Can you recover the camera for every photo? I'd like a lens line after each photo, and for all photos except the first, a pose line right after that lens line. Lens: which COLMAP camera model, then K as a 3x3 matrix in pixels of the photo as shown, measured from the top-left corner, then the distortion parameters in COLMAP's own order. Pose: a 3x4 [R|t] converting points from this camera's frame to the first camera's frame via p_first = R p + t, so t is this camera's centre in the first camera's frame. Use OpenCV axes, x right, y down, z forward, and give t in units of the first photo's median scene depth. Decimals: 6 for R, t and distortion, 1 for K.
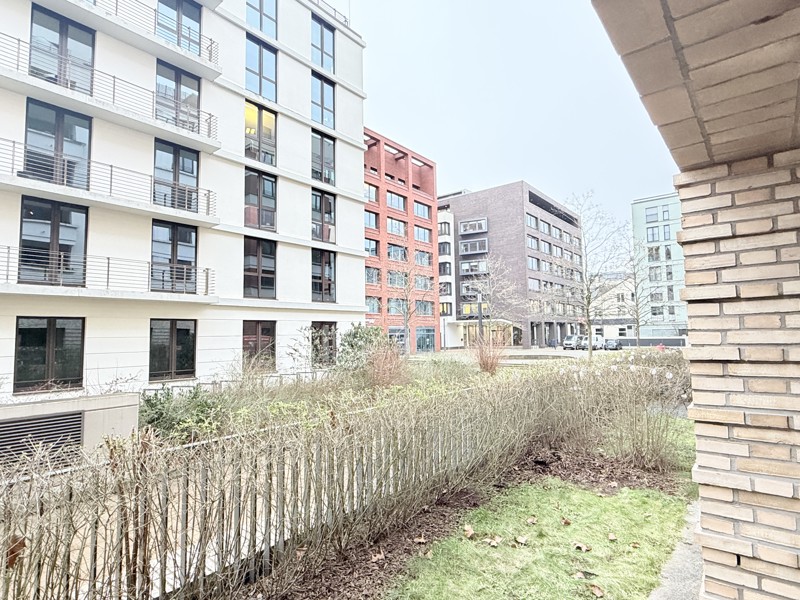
lens RADIAL K [[440.8, 0, 400.6], [0, 440.8, 300.3], [0, 0, 1]] dist [-0.000642, -0.001283]
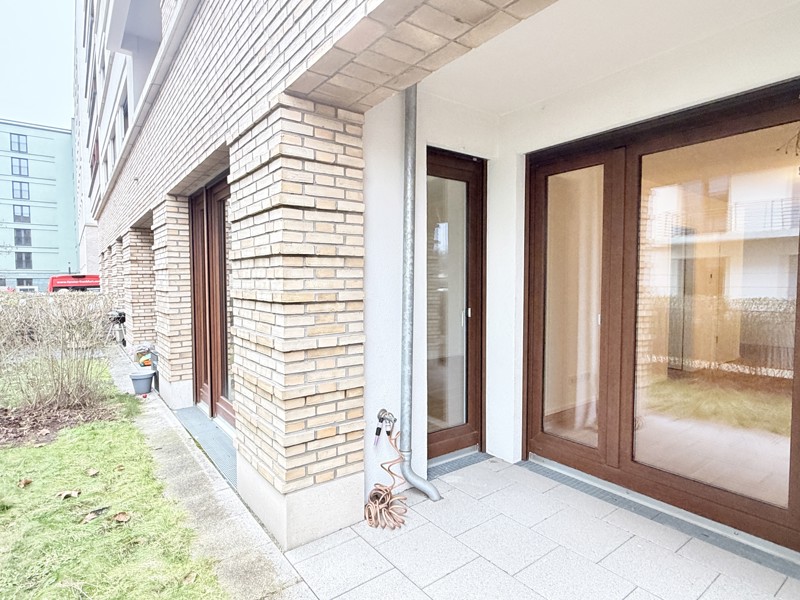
lens RADIAL K [[440.8, 0, 400.6], [0, 440.8, 300.9], [0, 0, 1]] dist [-0.000642, -0.001283]
pose [[0.240609, -0.031391, 0.970114, -0.452836], [-0.075755, 0.995821, 0.051012, 0.179139], [-0.967661, -0.085765, 0.237226, 0.391440]]
